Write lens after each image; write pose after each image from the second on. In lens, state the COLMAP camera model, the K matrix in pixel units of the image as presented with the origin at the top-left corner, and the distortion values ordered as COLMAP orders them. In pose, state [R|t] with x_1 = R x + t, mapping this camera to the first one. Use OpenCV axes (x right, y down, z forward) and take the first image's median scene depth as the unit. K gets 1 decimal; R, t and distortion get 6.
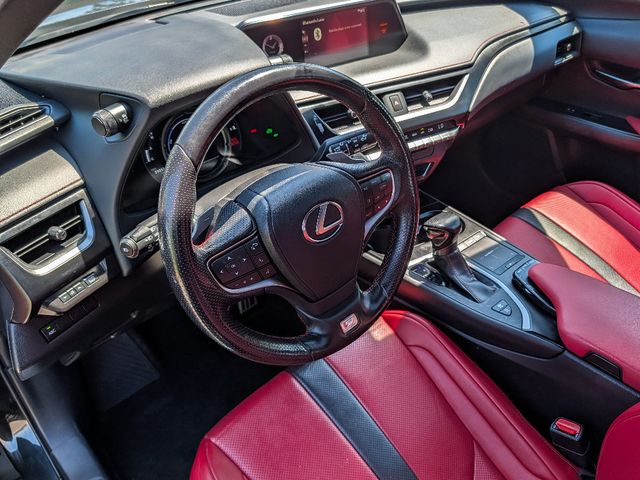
lens RADIAL K [[445.9, 0, 320.0], [0, 445.9, 240.0], [0, 0, 1]] dist [0.022033, -0.050413]
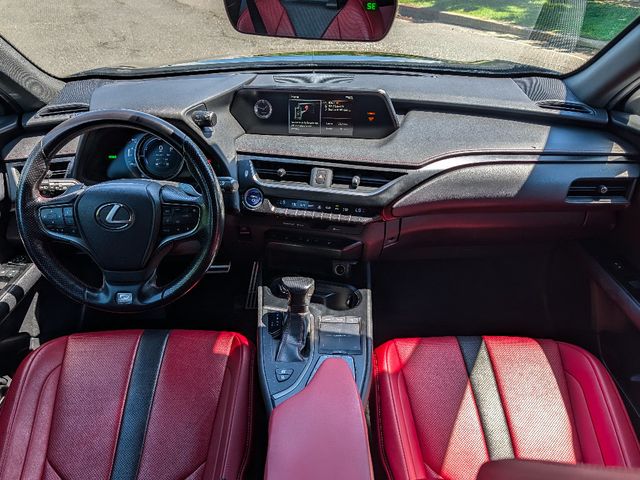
lens RADIAL K [[445.9, 0, 320.0], [0, 445.9, 240.0], [0, 0, 1]] dist [0.022033, -0.050413]
pose [[0.757668, 0.373110, -0.535470, 0.814978], [-0.426861, 0.903947, 0.025870, -0.180218], [0.493689, 0.208971, 0.844158, 0.059095]]
